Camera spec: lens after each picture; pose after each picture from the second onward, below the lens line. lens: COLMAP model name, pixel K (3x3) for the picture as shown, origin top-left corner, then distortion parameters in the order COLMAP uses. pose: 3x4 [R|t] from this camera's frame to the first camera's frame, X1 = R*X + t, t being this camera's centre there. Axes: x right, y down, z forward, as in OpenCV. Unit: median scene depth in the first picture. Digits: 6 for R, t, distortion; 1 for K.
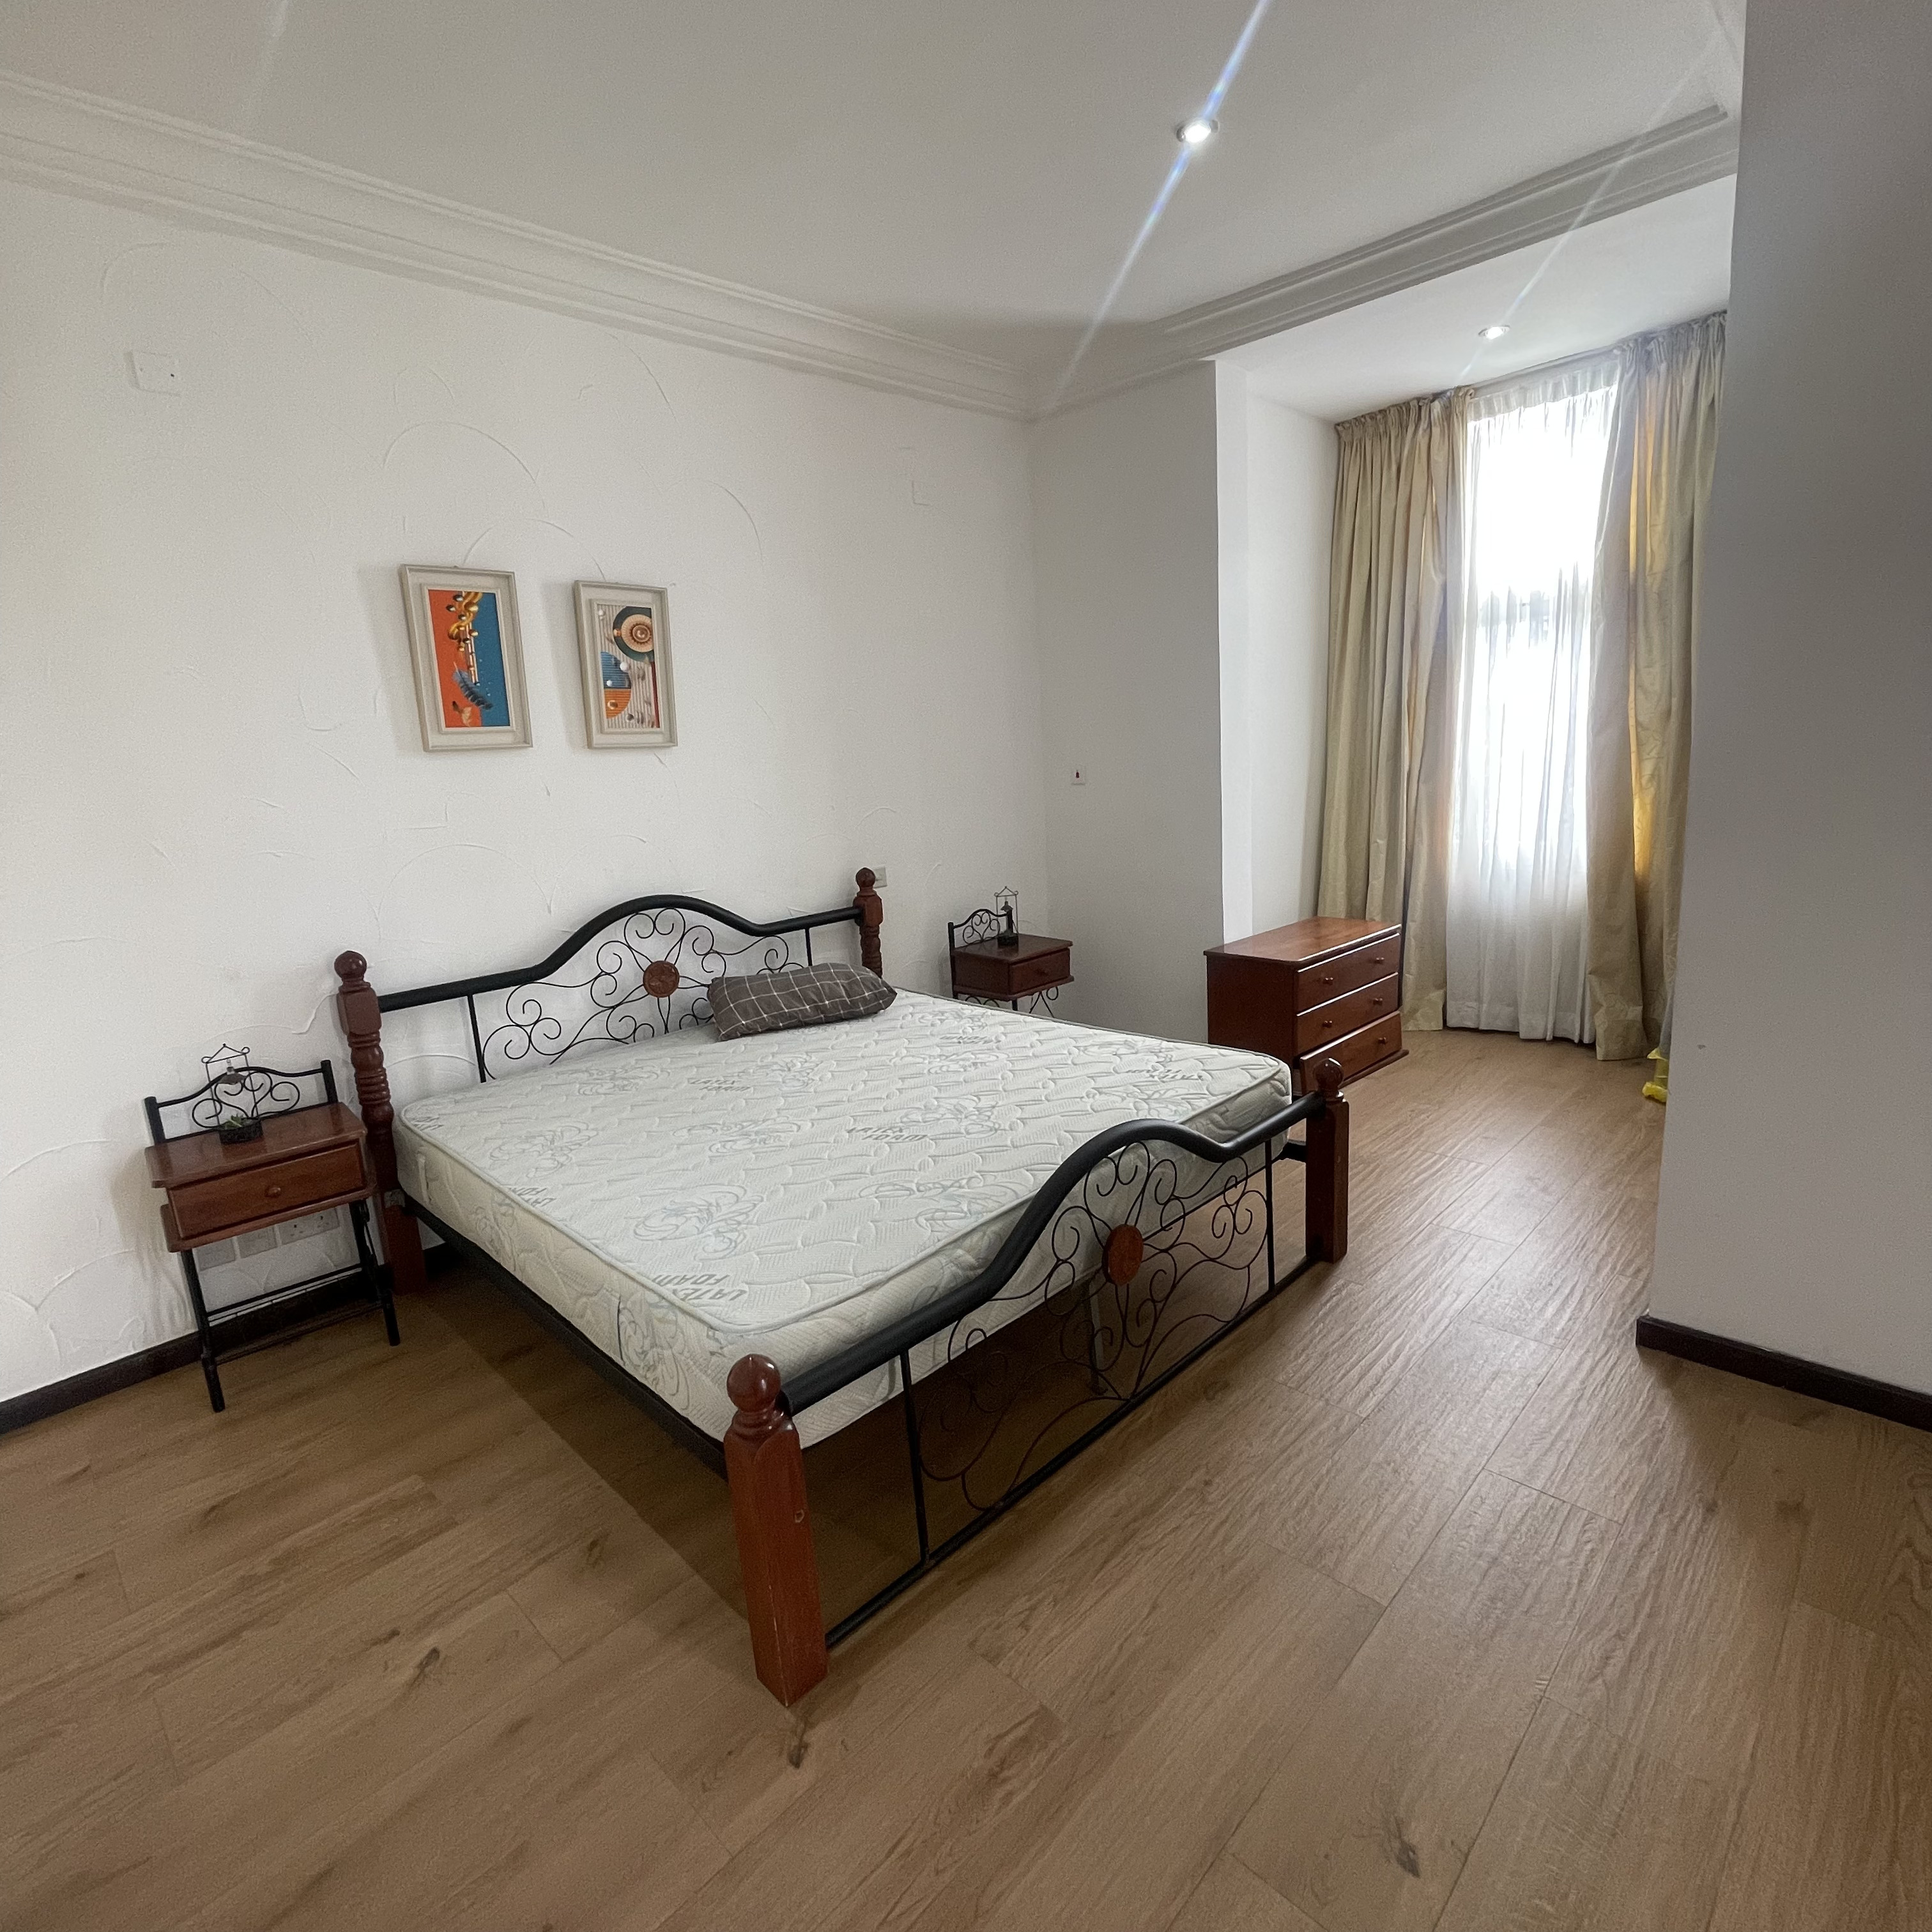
lens RADIAL K [[1029.5, 0, 936.3], [0, 1029.5, 954.1], [0, 0, 1]] dist [-0.023891, 0.017951]
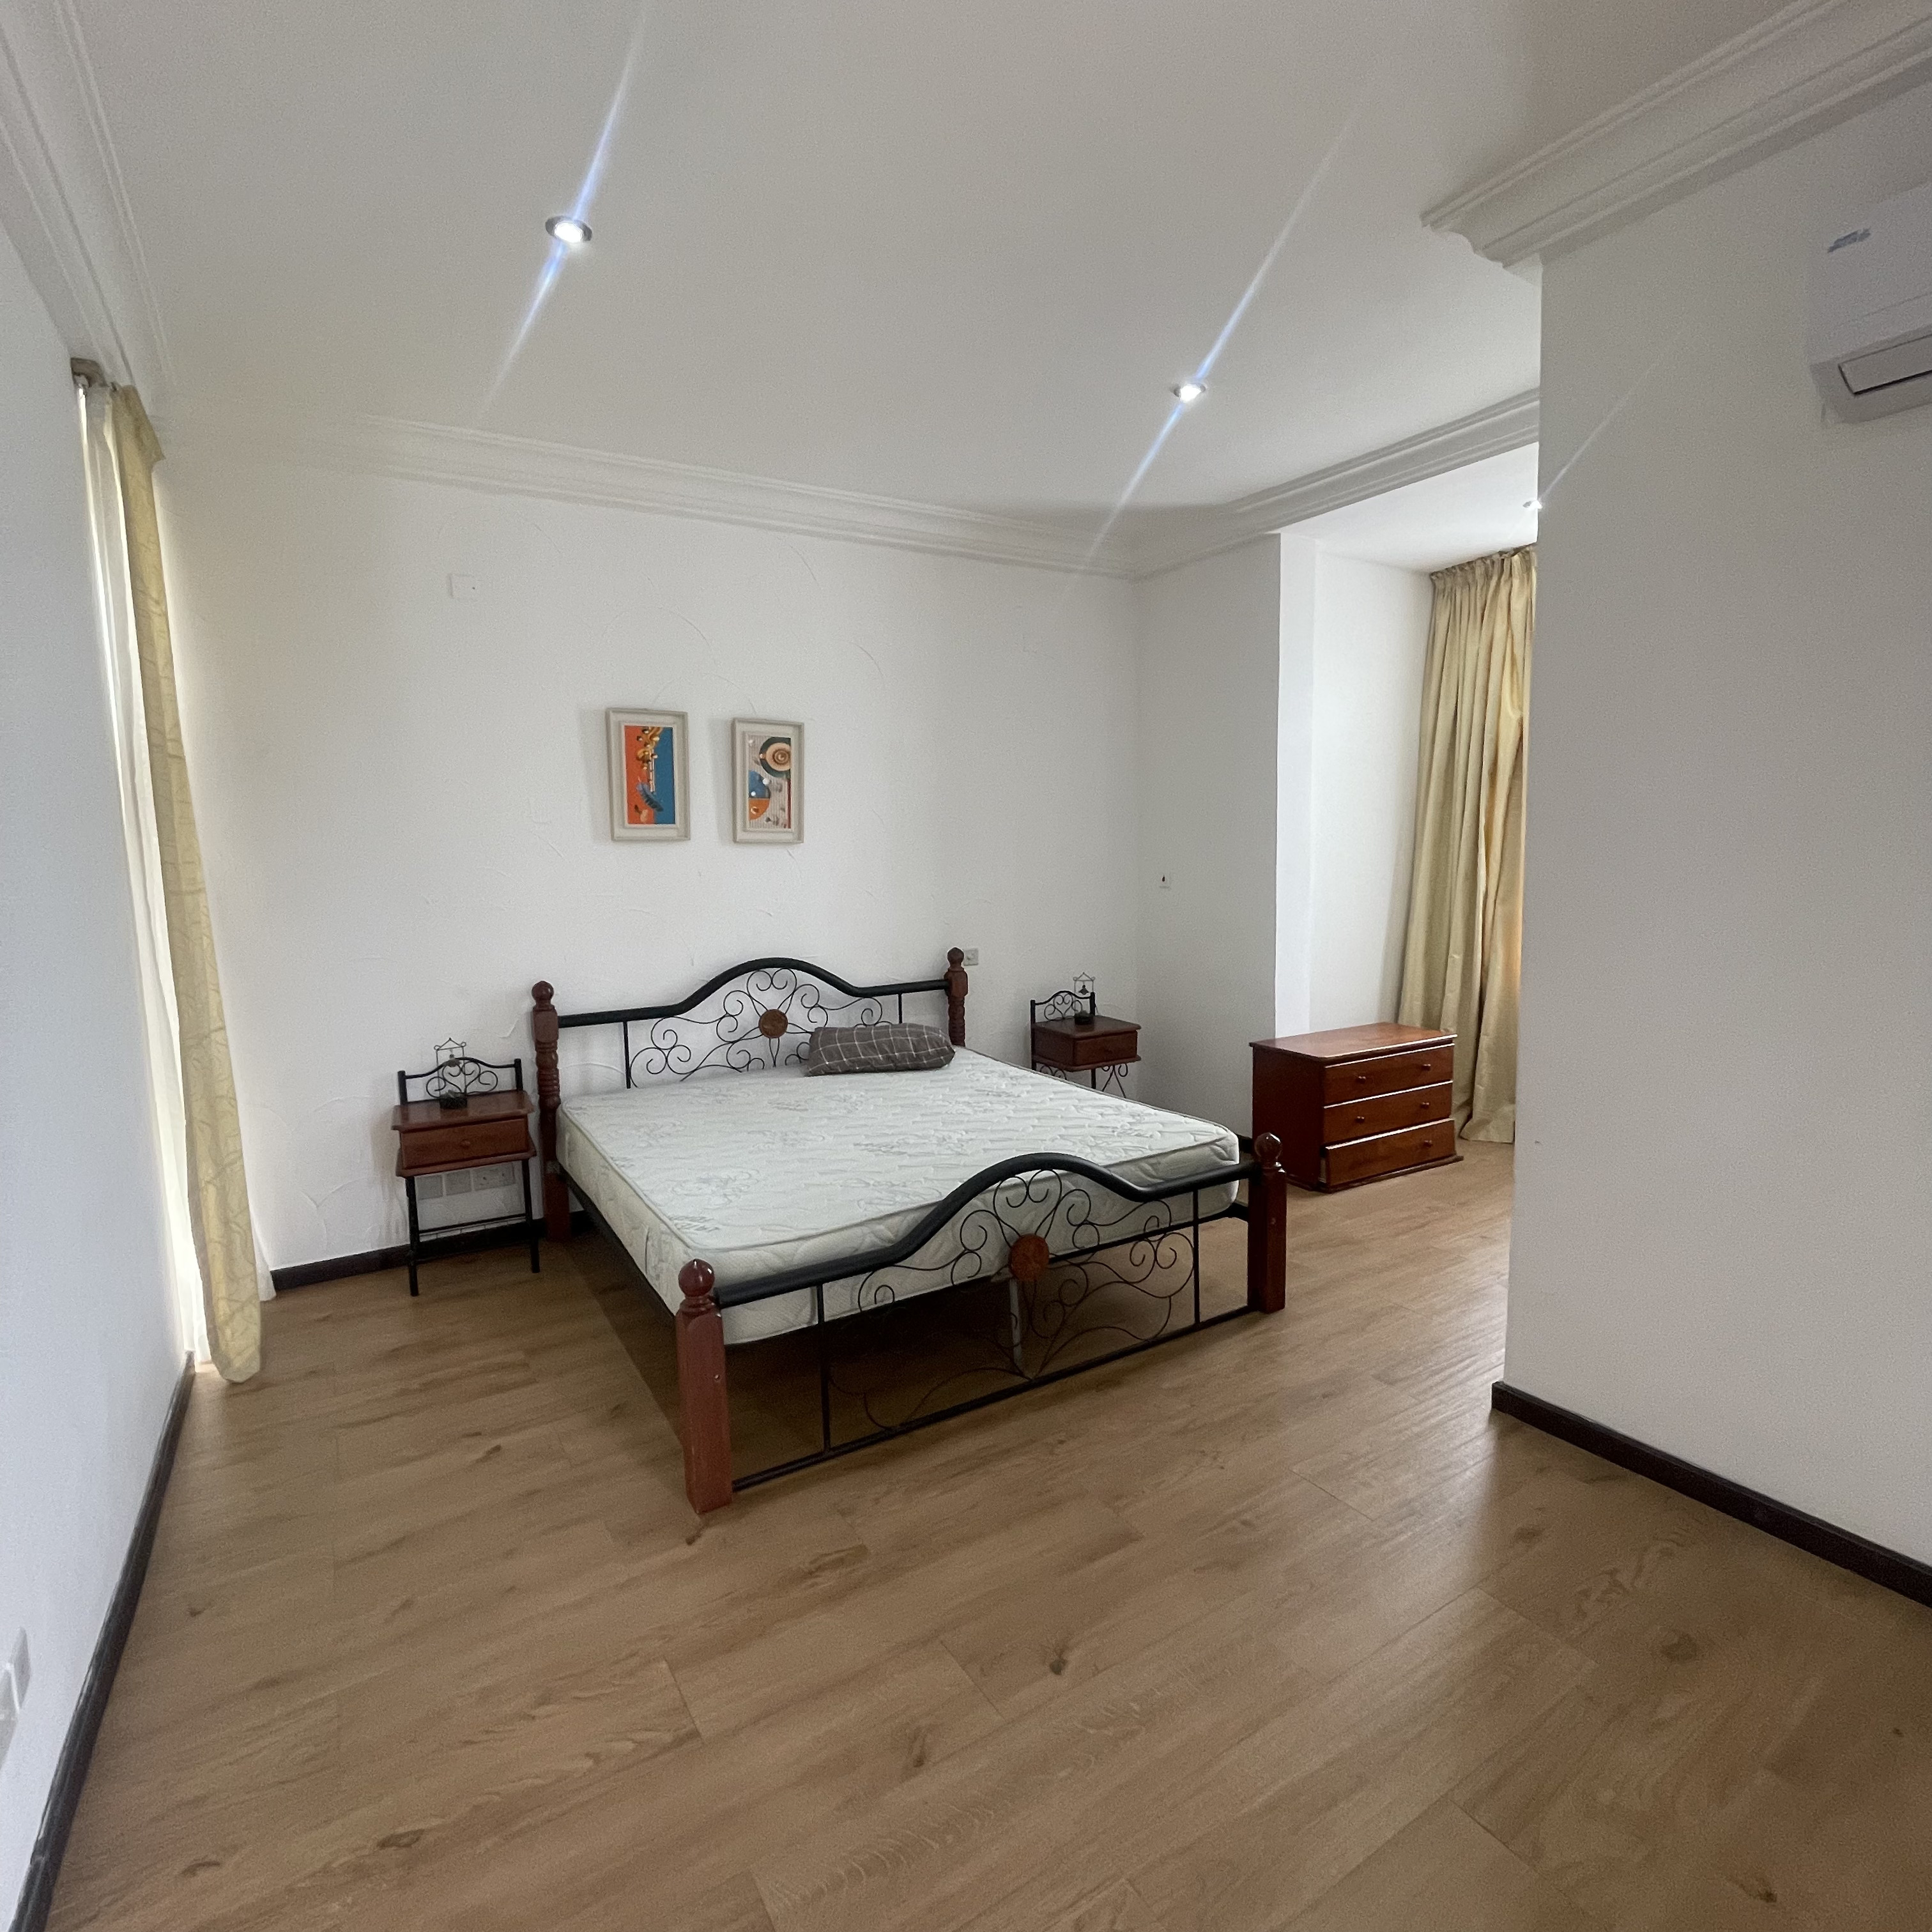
lens RADIAL K [[1042.3, 0, 962.4], [0, 1042.3, 954.3], [0, 0, 1]] dist [-0.002346, 0.000787]
pose [[0.972176, 0.066454, -0.224629, 0.274544], [-0.084834, 0.993704, -0.073175, 0.014685], [0.218352, 0.090196, 0.971693, -0.232975]]
